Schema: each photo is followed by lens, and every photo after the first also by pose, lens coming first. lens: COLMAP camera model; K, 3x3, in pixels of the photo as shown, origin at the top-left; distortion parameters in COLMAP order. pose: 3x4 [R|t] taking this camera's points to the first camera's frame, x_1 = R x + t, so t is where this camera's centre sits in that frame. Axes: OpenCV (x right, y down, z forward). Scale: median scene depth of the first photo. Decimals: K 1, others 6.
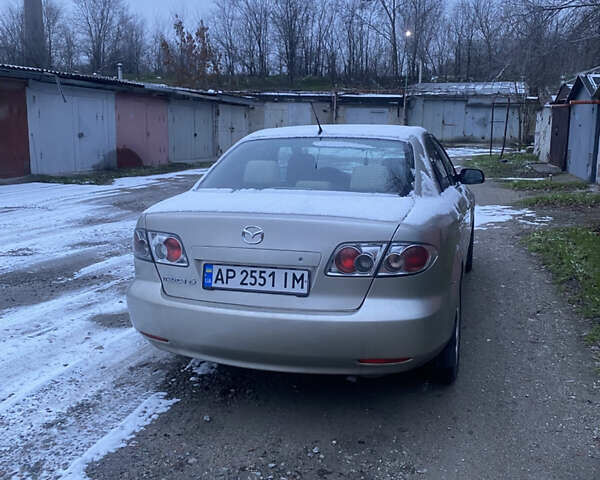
lens RADIAL K [[601.8, 0, 297.6], [0, 601.8, 239.5], [0, 0, 1]] dist [0.013440, 0.000000]
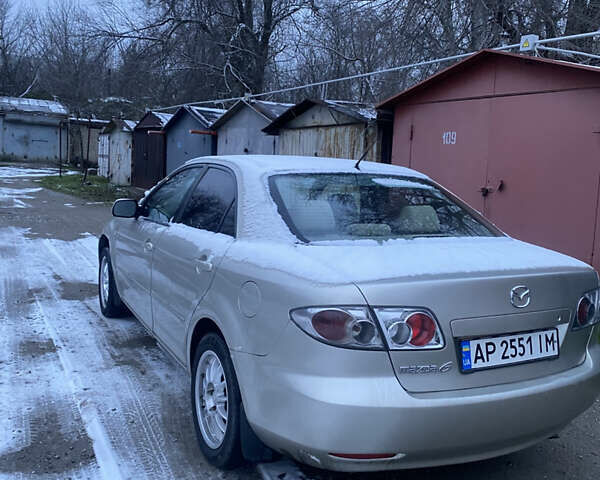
lens RADIAL K [[601.8, 0, 300.2], [0, 601.8, 240.3], [0, 0, 1]] dist [0.013440, 0.000000]
pose [[0.713309, -0.052958, 0.698846, -0.688703], [0.074691, 0.997206, -0.000670, -0.085553], [-0.696858, 0.052675, 0.715272, 0.477514]]
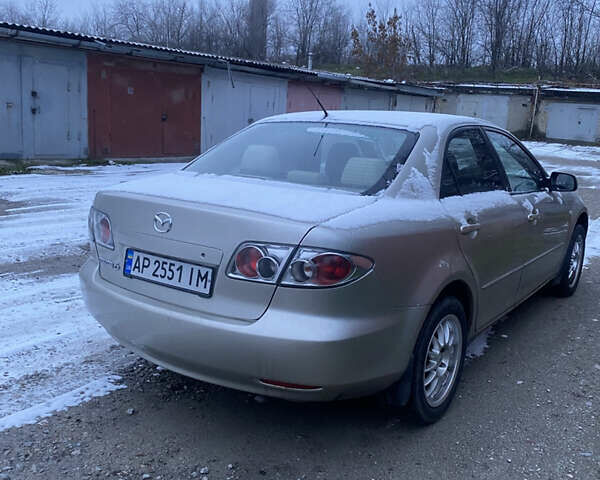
lens RADIAL K [[601.8, 0, 284.9], [0, 601.8, 244.2], [0, 0, 1]] dist [0.013440, 0.000000]
pose [[0.944027, 0.105065, -0.312690, 0.303957], [-0.098218, 0.994454, 0.037614, -0.021518], [0.314908, -0.004797, 0.949110, 0.153197]]
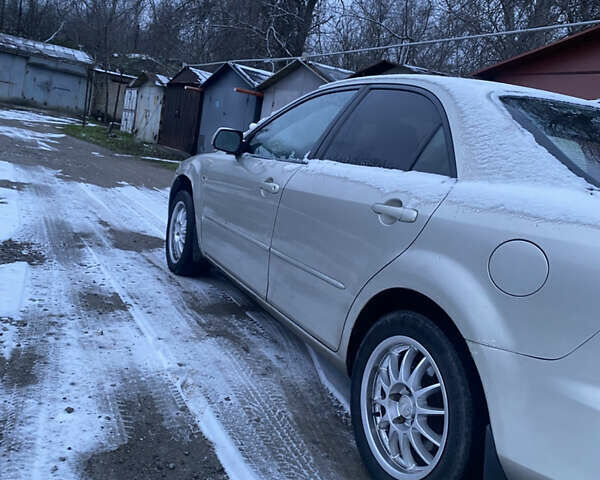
lens RADIAL K [[601.8, 0, 310.6], [0, 601.8, 245.3], [0, 0, 1]] dist [0.013440, 0.000000]
pose [[0.710115, 0.001394, 0.704084, -0.668939], [-0.038069, 0.998611, 0.036418, -0.048317], [-0.703056, -0.052665, 0.709182, 0.817702]]
